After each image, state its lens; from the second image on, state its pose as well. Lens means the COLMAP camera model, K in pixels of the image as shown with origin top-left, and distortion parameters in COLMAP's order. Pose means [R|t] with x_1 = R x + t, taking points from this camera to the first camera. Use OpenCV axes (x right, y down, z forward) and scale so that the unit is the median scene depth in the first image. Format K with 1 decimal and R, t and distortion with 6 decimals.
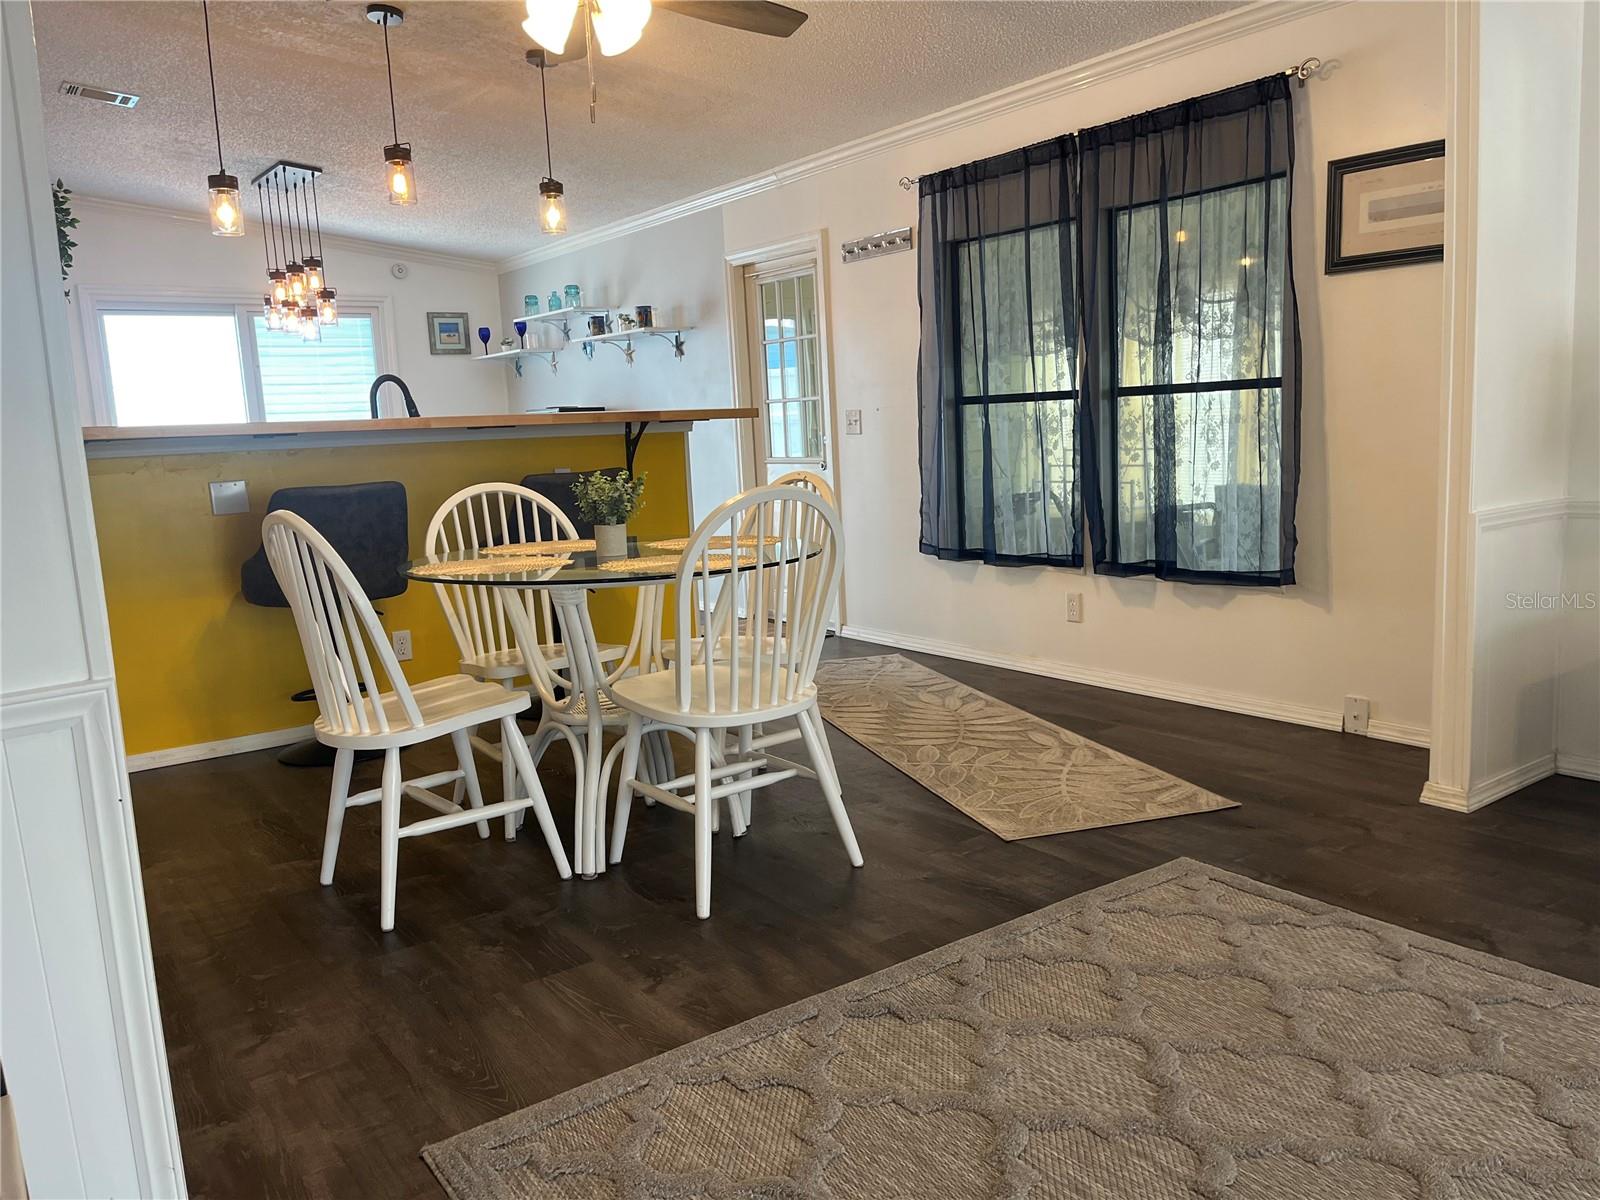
lens RADIAL K [[1213.3, 0, 789.8], [0, 1213.3, 600.1], [0, 0, 1]] dist [0.080799, -0.112677]
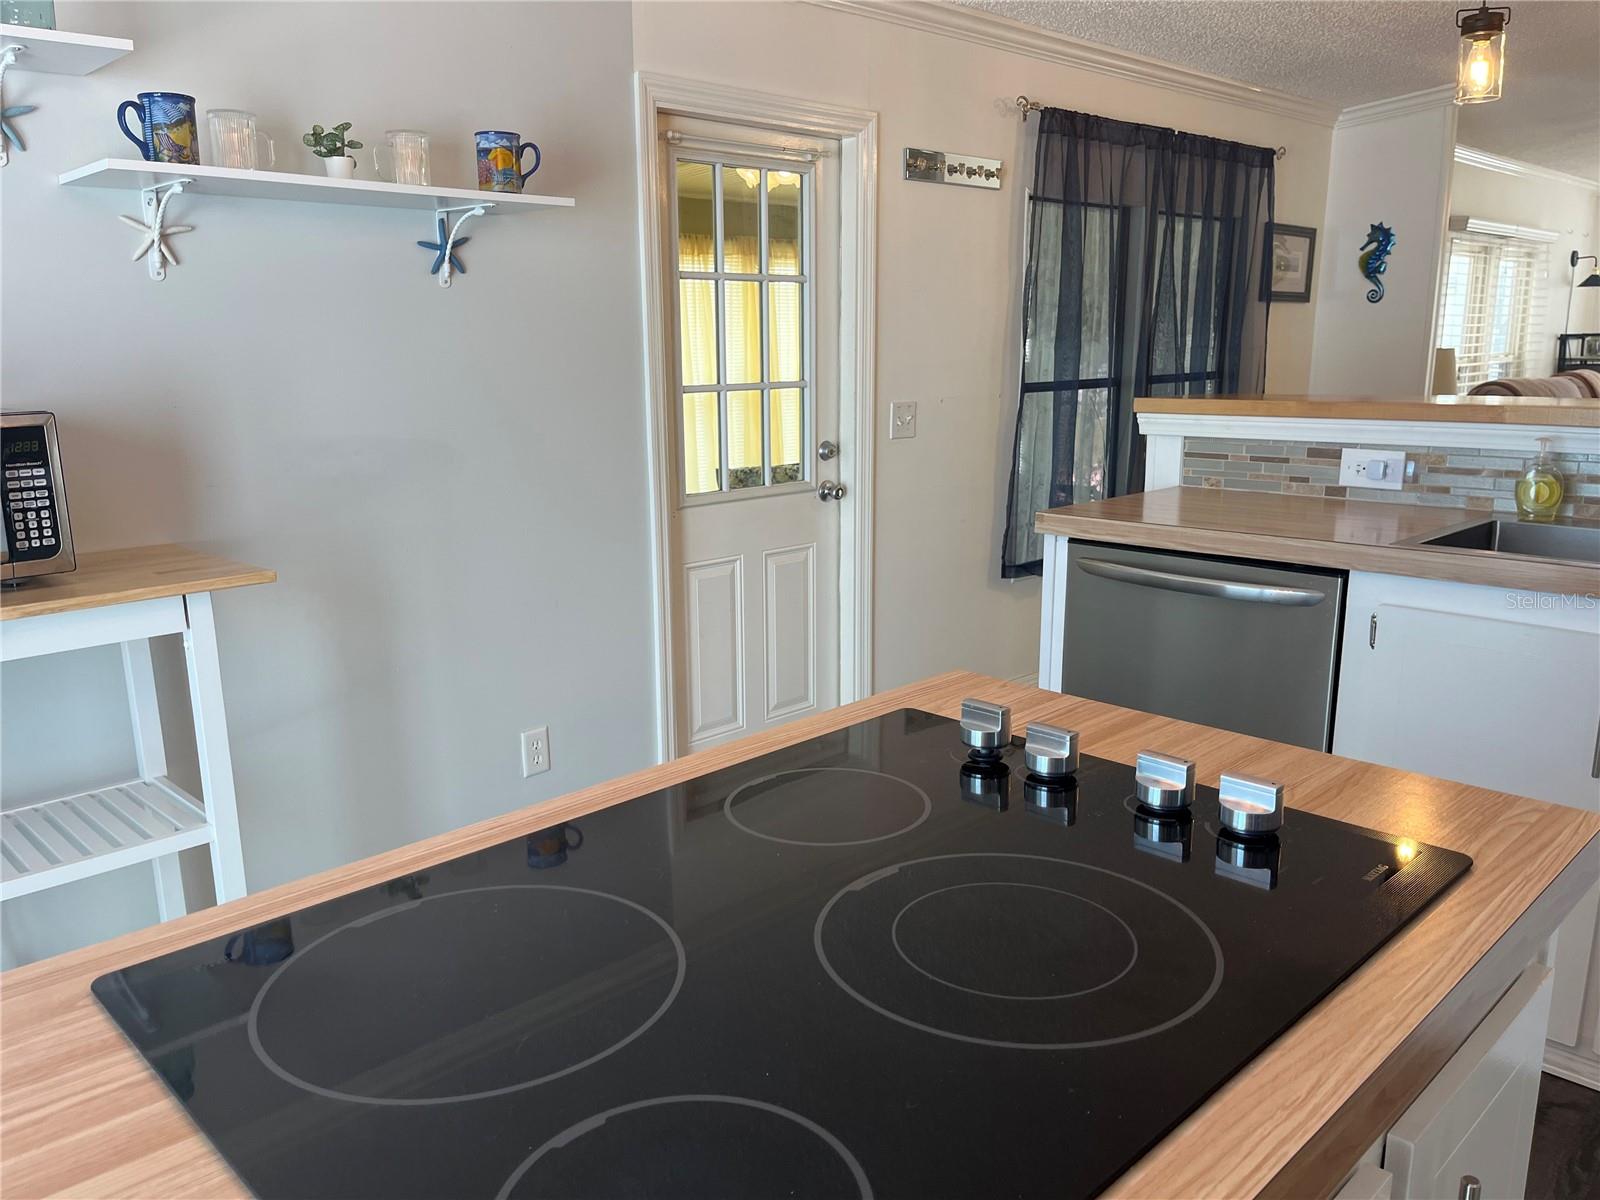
lens RADIAL K [[1213.3, 0, 789.8], [0, 1213.3, 600.1], [0, 0, 1]] dist [0.080799, -0.112677]
pose [[-0.131092, -0.164825, 0.977572, -0.711606], [0.161811, 0.969301, 0.185129, -0.214665], [-0.978076, 0.182451, -0.100397, 1.327836]]
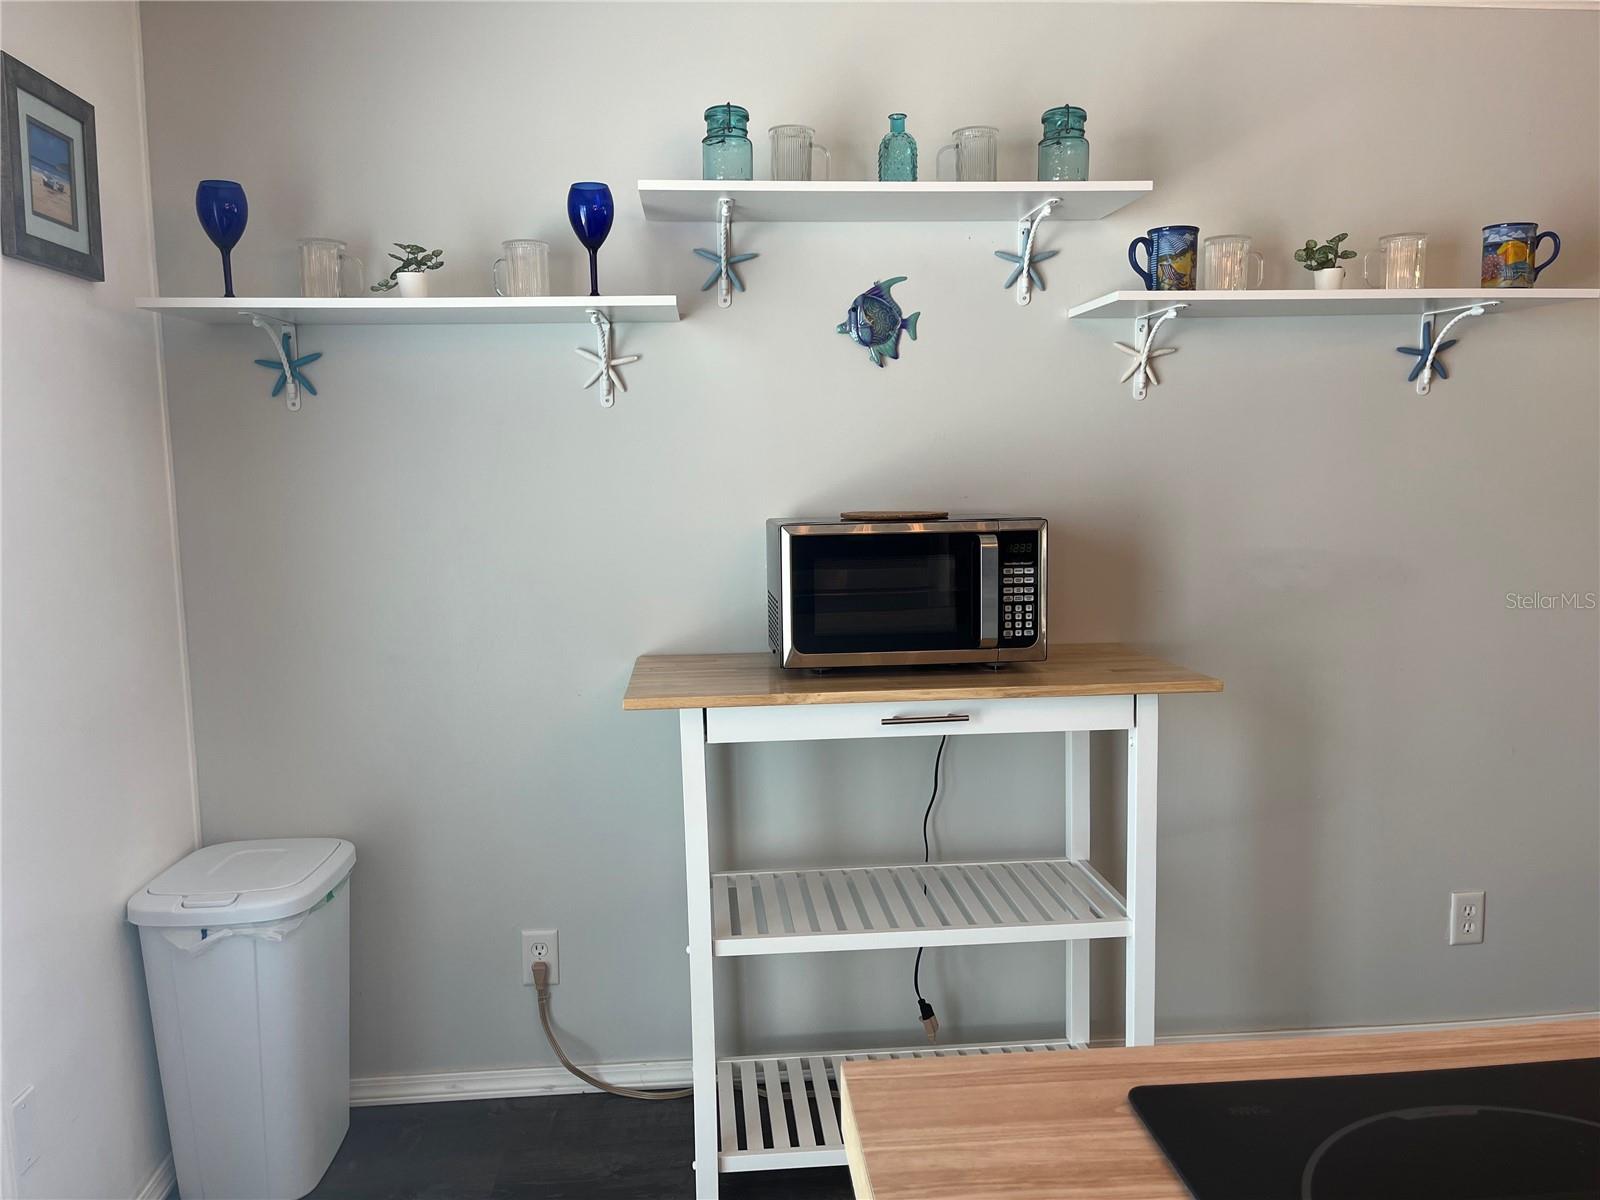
lens RADIAL K [[1207.1, 0, 798.9], [0, 1207.1, 593.6], [0, 0, 1]] dist [0.092198, -0.119236]
pose [[0.517587, -0.059693, 0.853546, -0.704844], [0.118580, 0.992941, -0.002464, -0.221214], [-0.847374, 0.102489, 0.521012, 1.360279]]
